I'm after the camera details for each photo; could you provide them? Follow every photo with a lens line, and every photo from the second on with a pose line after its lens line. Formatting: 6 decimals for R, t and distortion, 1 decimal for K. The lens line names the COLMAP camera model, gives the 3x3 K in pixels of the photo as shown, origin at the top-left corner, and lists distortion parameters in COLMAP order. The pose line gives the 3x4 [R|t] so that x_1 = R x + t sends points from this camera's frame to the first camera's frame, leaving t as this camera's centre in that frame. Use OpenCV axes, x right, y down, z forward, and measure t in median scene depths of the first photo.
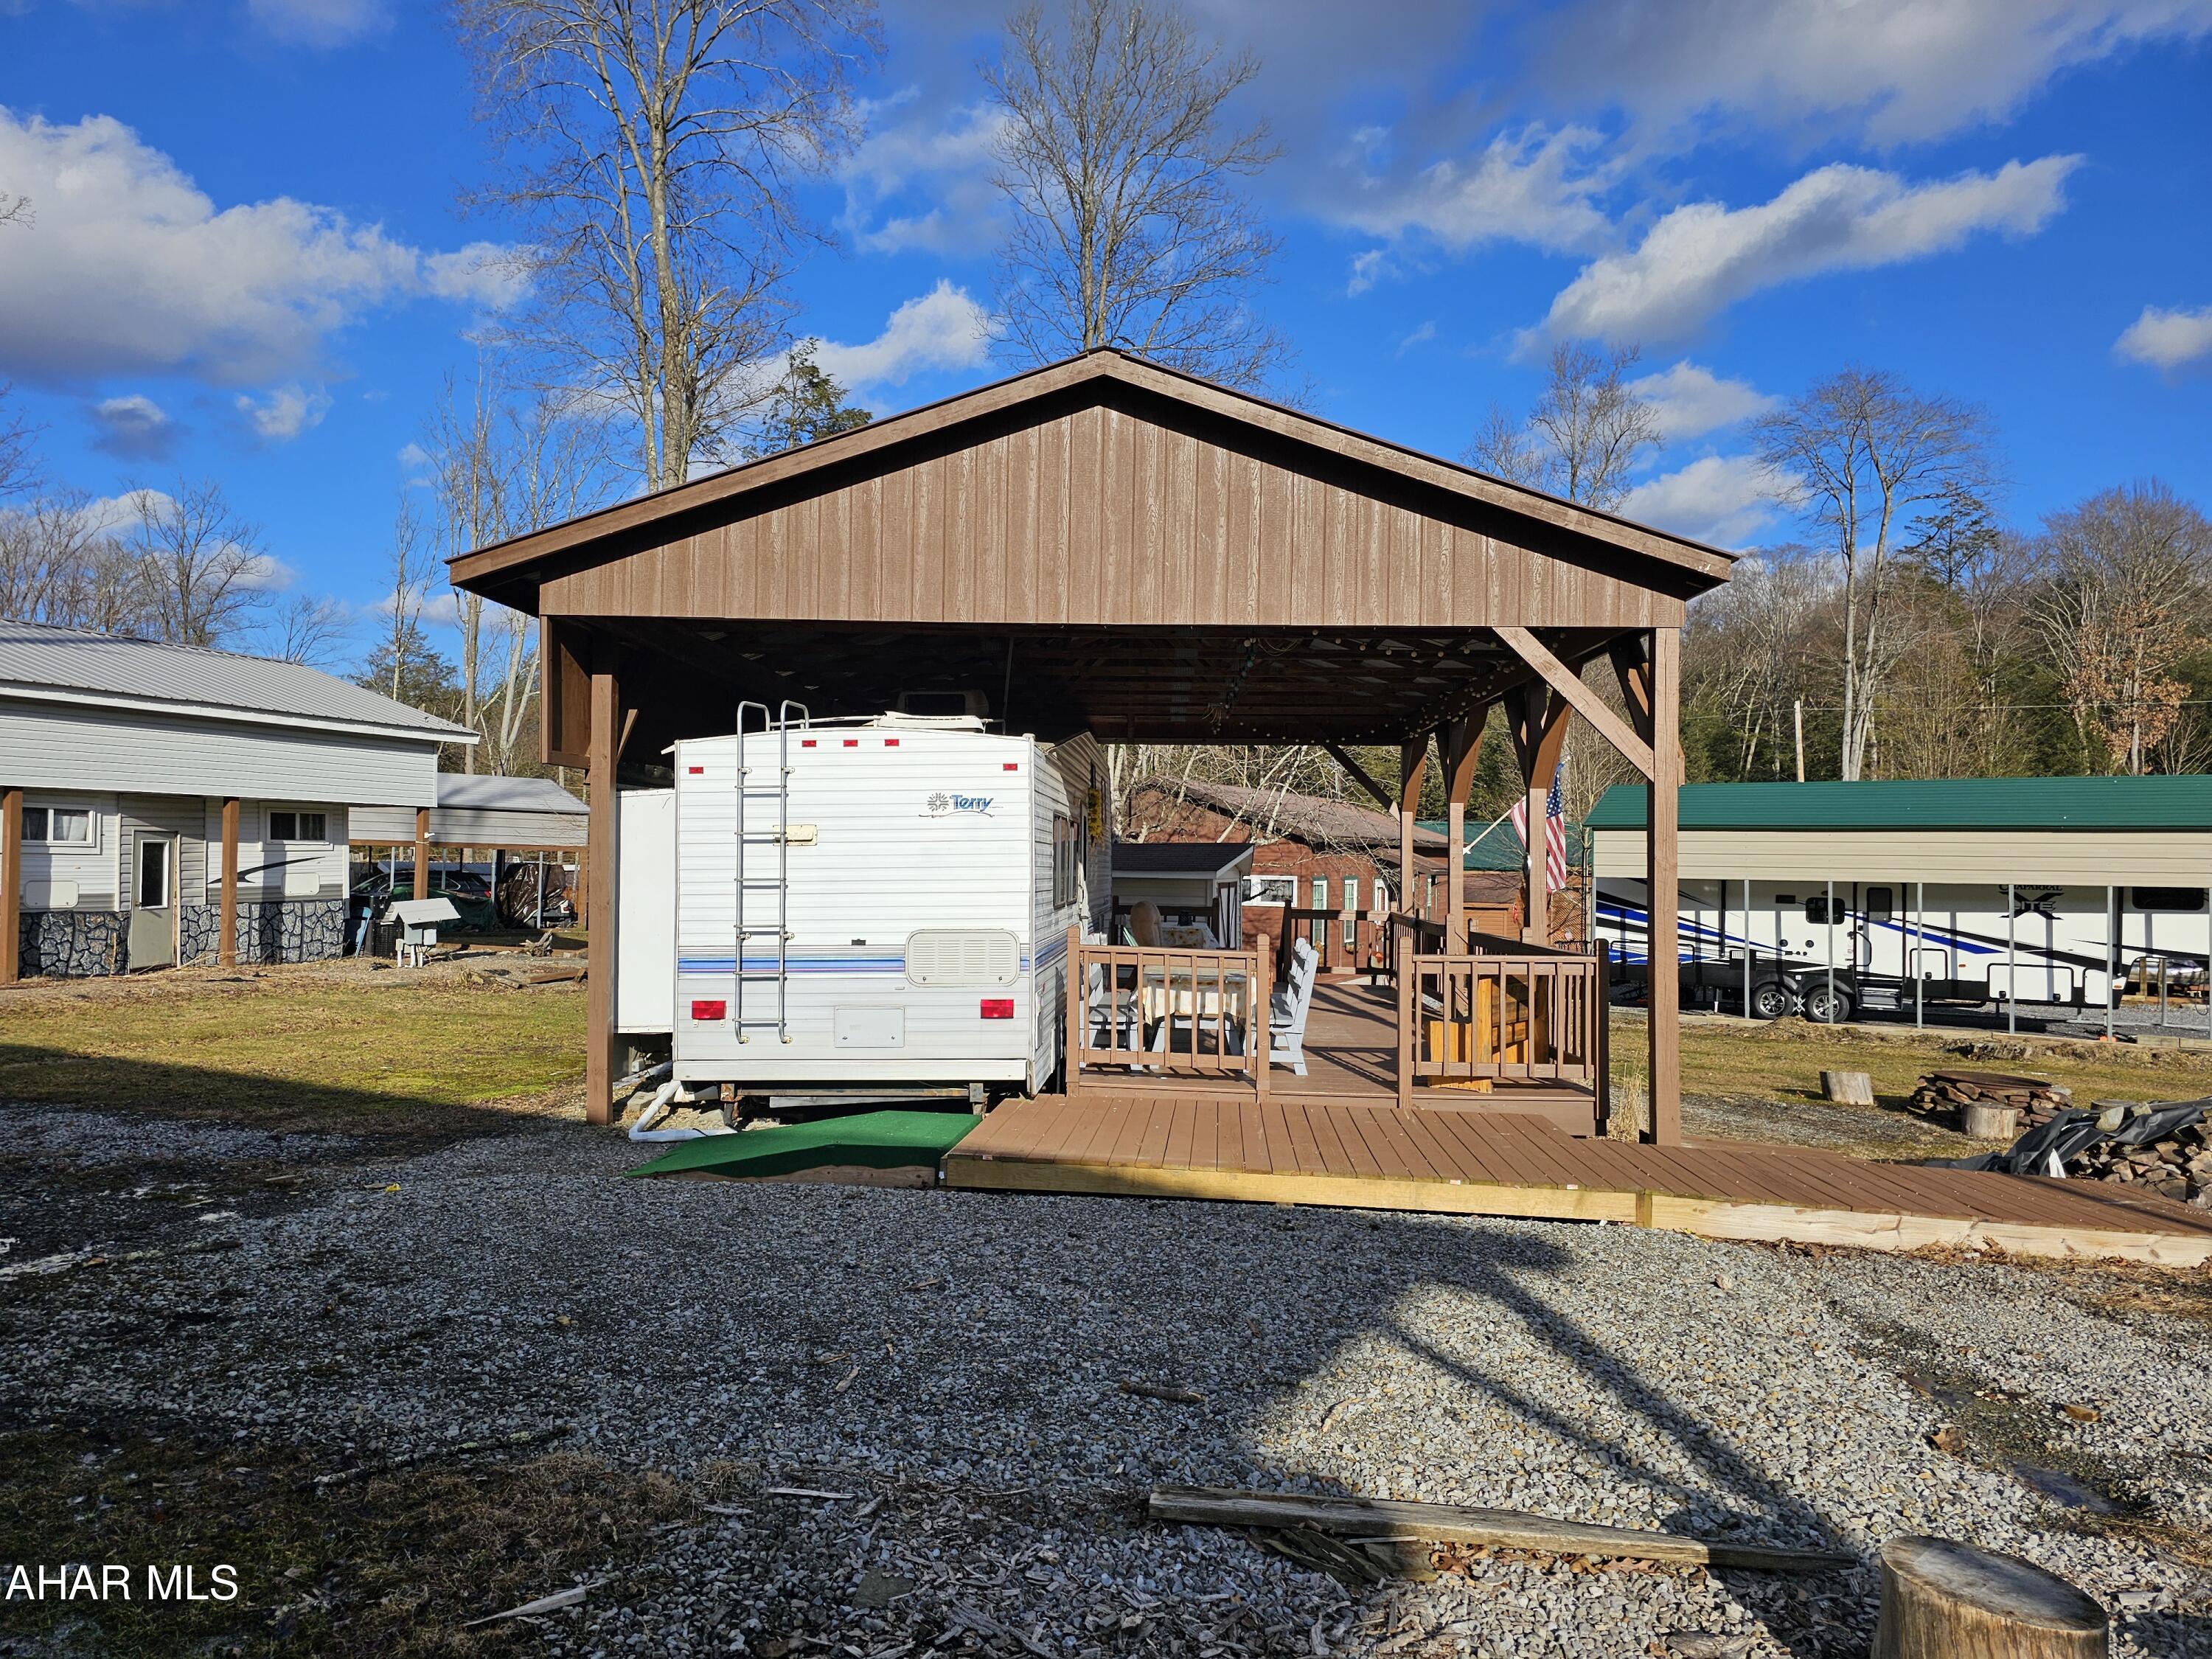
lens RADIAL K [[1478.6, 0, 1064.1], [0, 1478.6, 799.3], [0, 0, 1]] dist [0.056068, -0.052551]
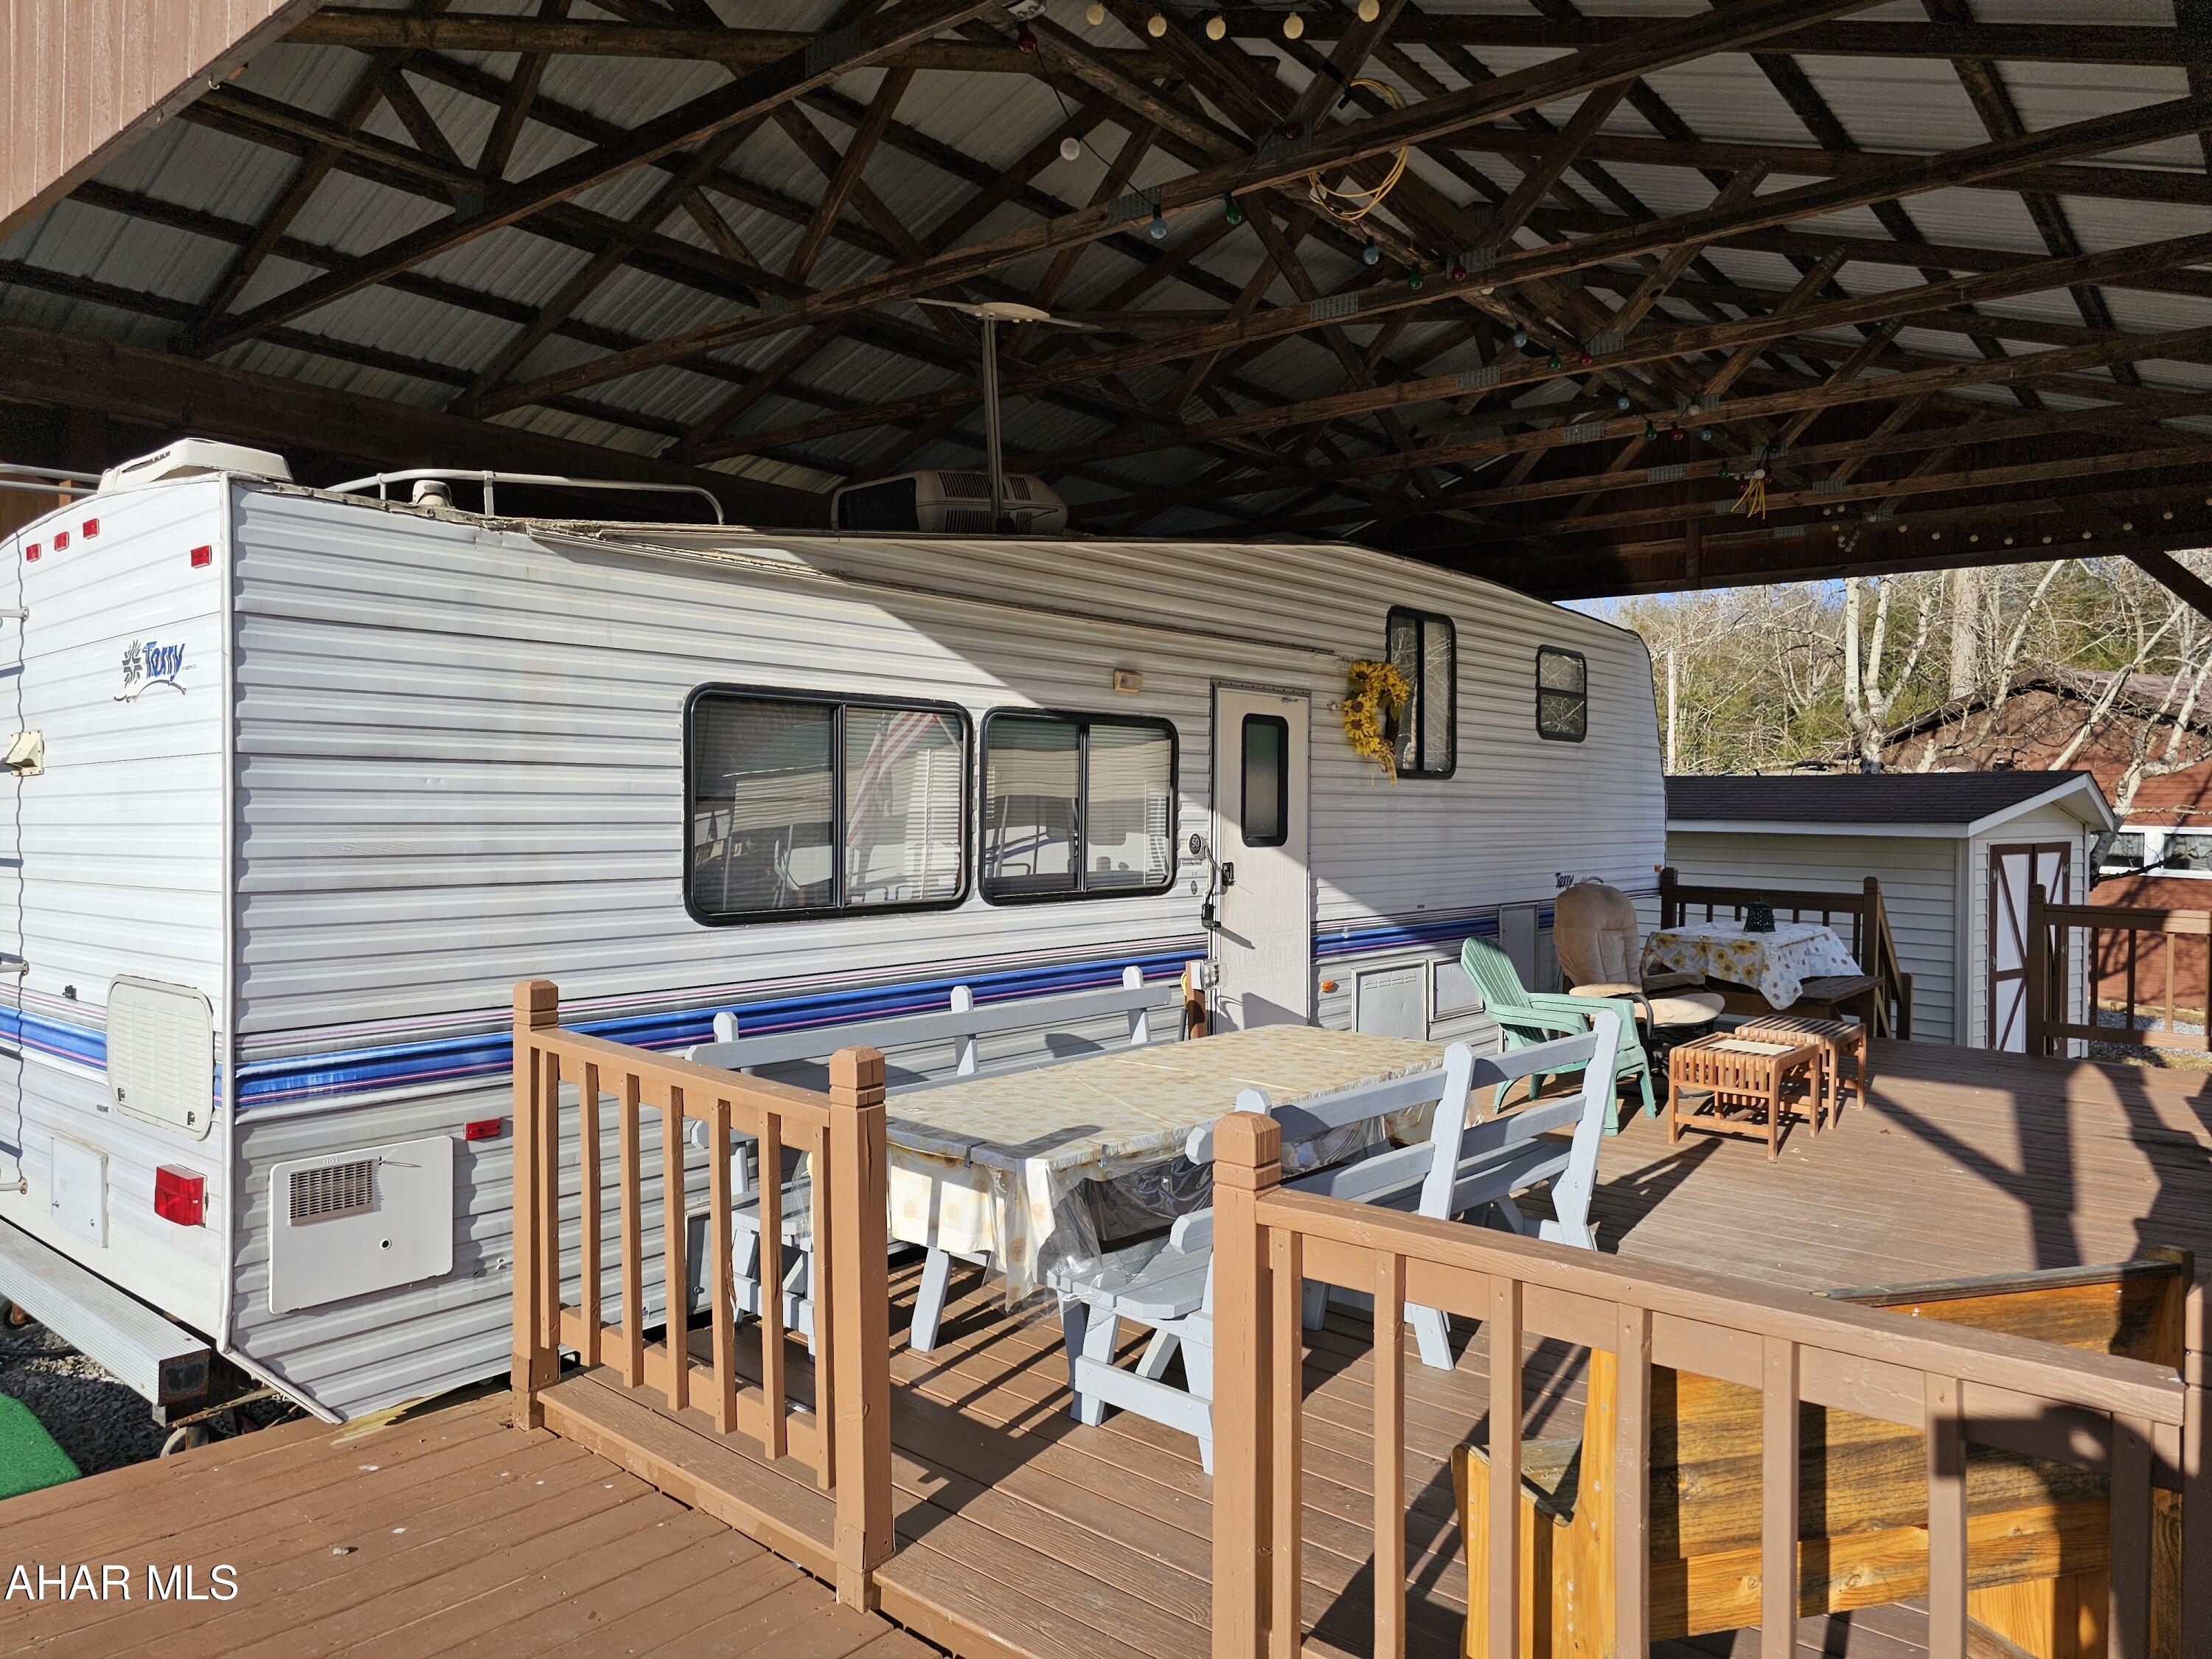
lens RADIAL K [[1478.6, 0, 1078.0], [0, 1478.6, 819.7], [0, 0, 1]] dist [0.056068, -0.052551]
pose [[0.807845, 0.007296, -0.589350, 0.172316], [0.023910, 0.998695, 0.045138, 0.015660], [0.588910, -0.050556, 0.806616, 0.390128]]
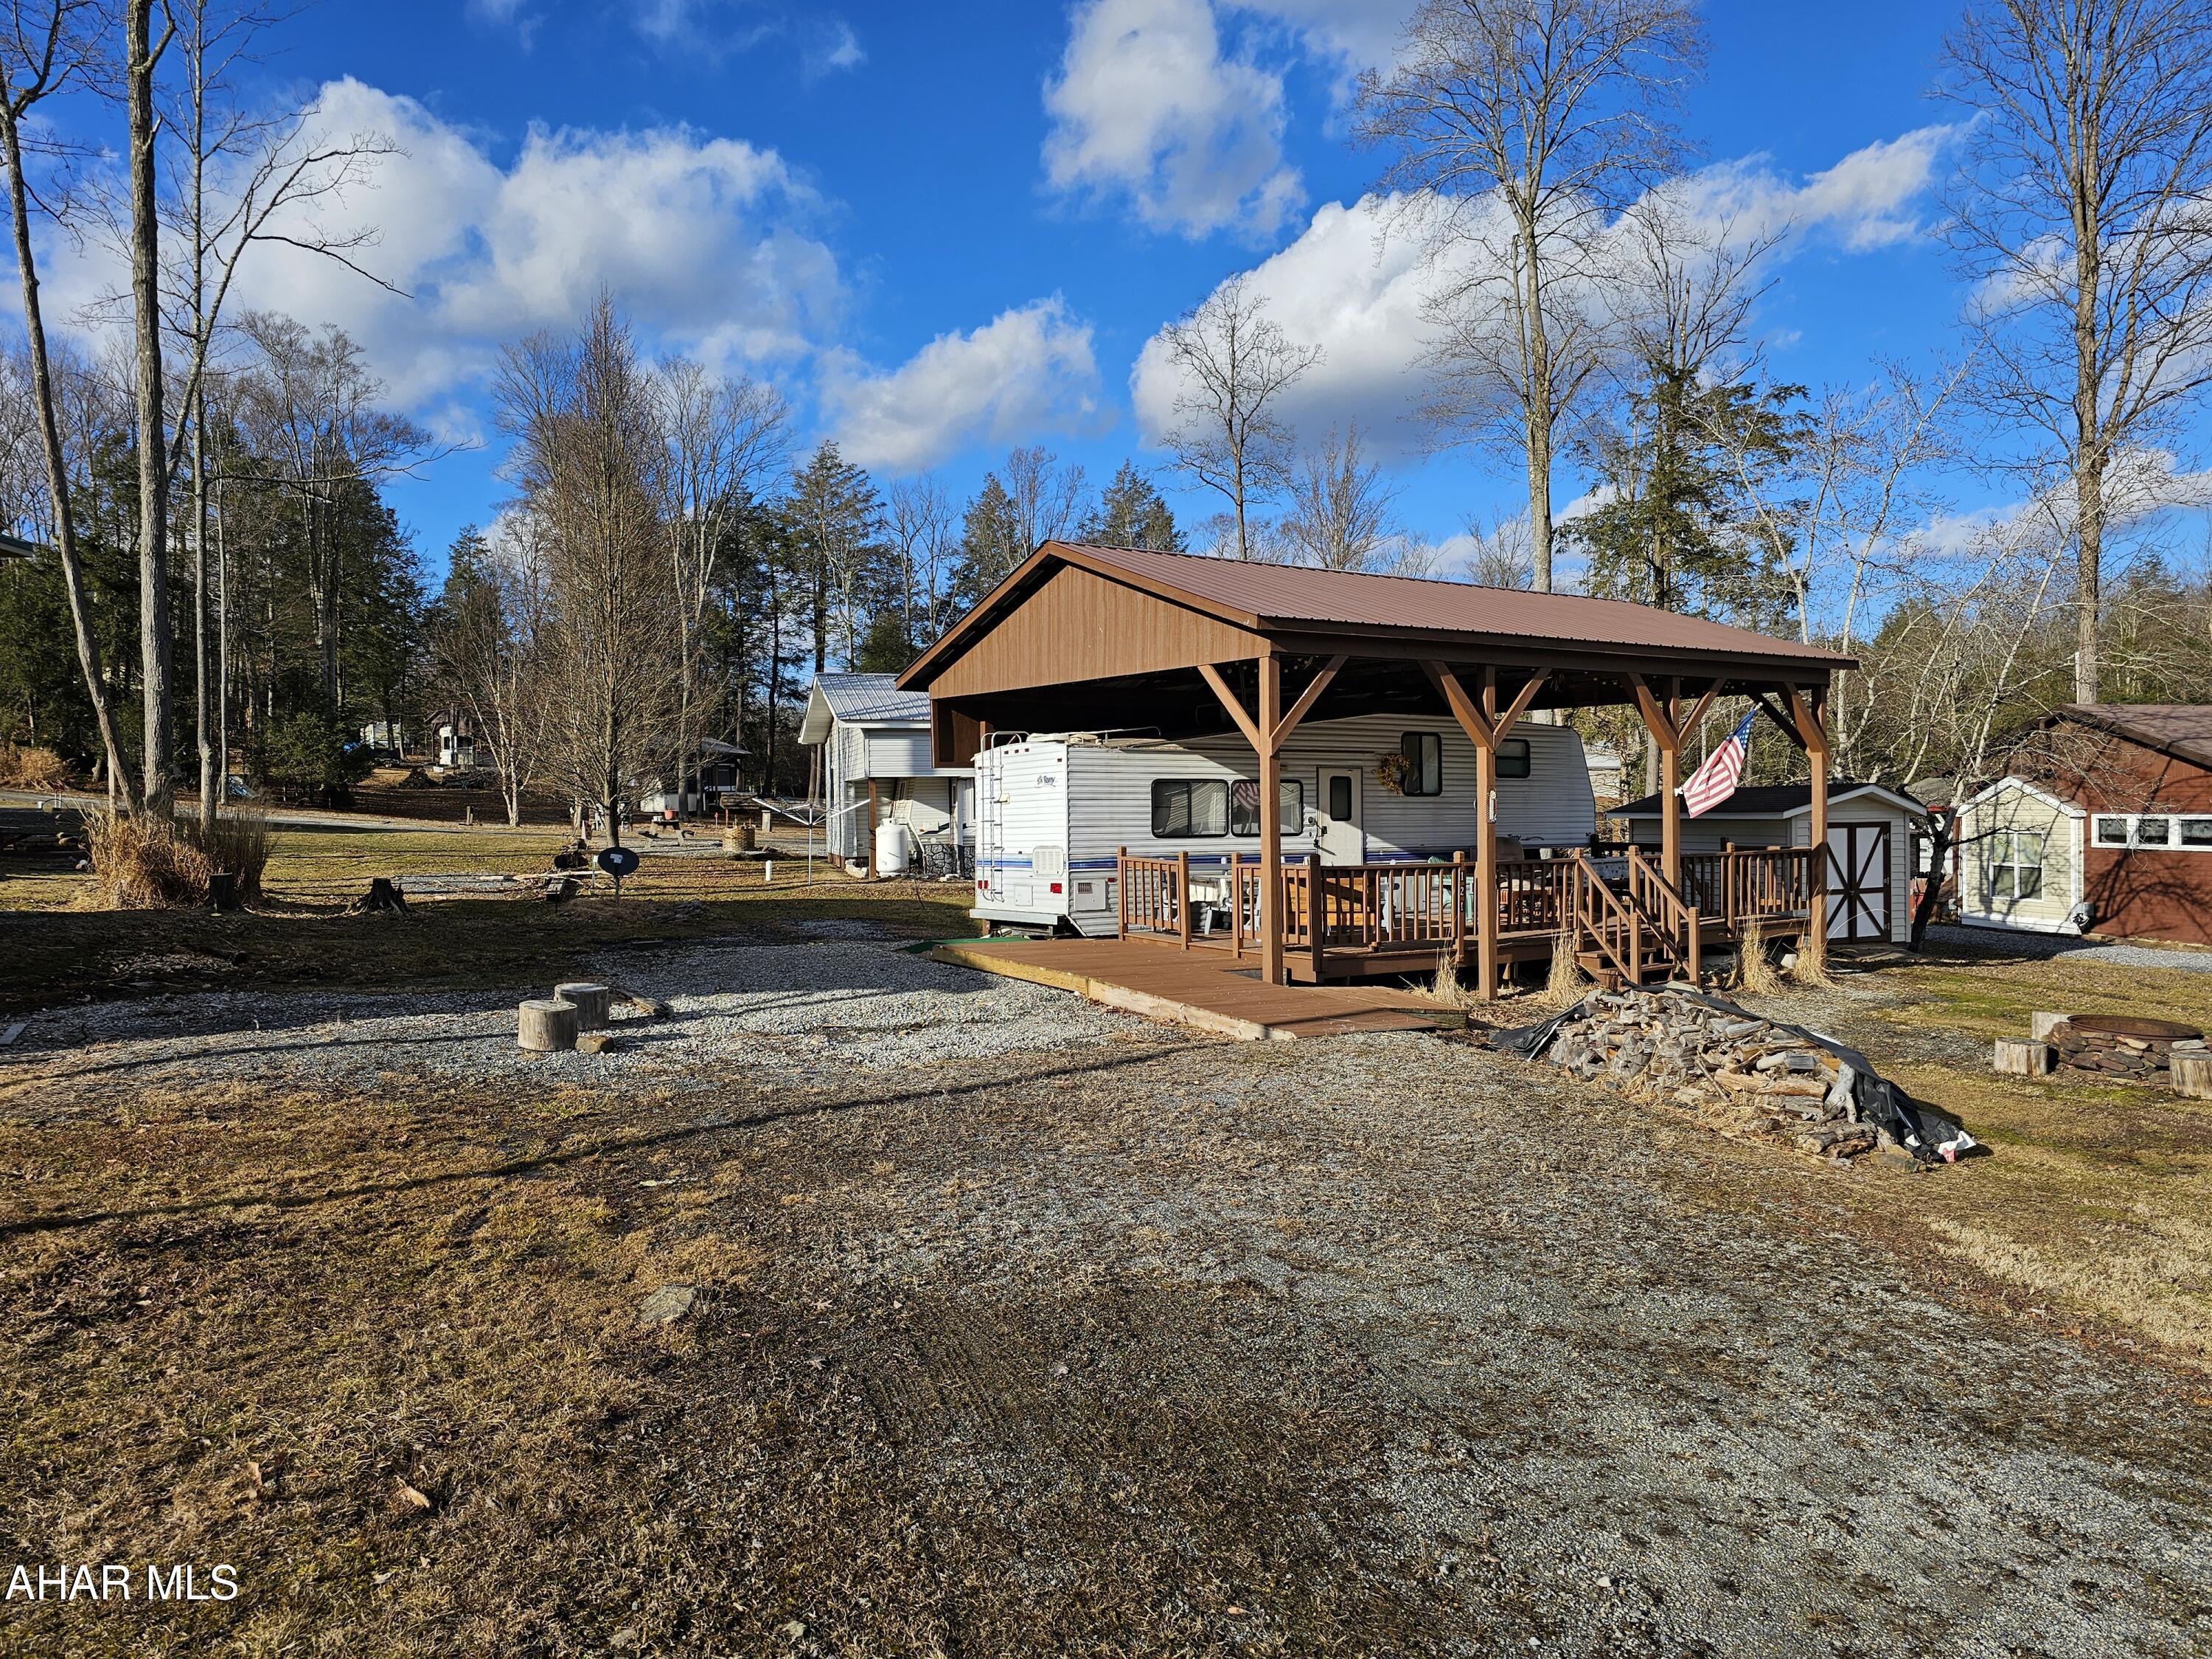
lens RADIAL K [[1478.6, 0, 1092.2], [0, 1478.6, 829.3], [0, 0, 1]] dist [0.056068, -0.052551]
pose [[0.607688, -0.005536, -0.794156, 0.699528], [0.047979, 0.998405, 0.029754, 0.005710], [0.792725, -0.056184, 0.606985, -0.051821]]
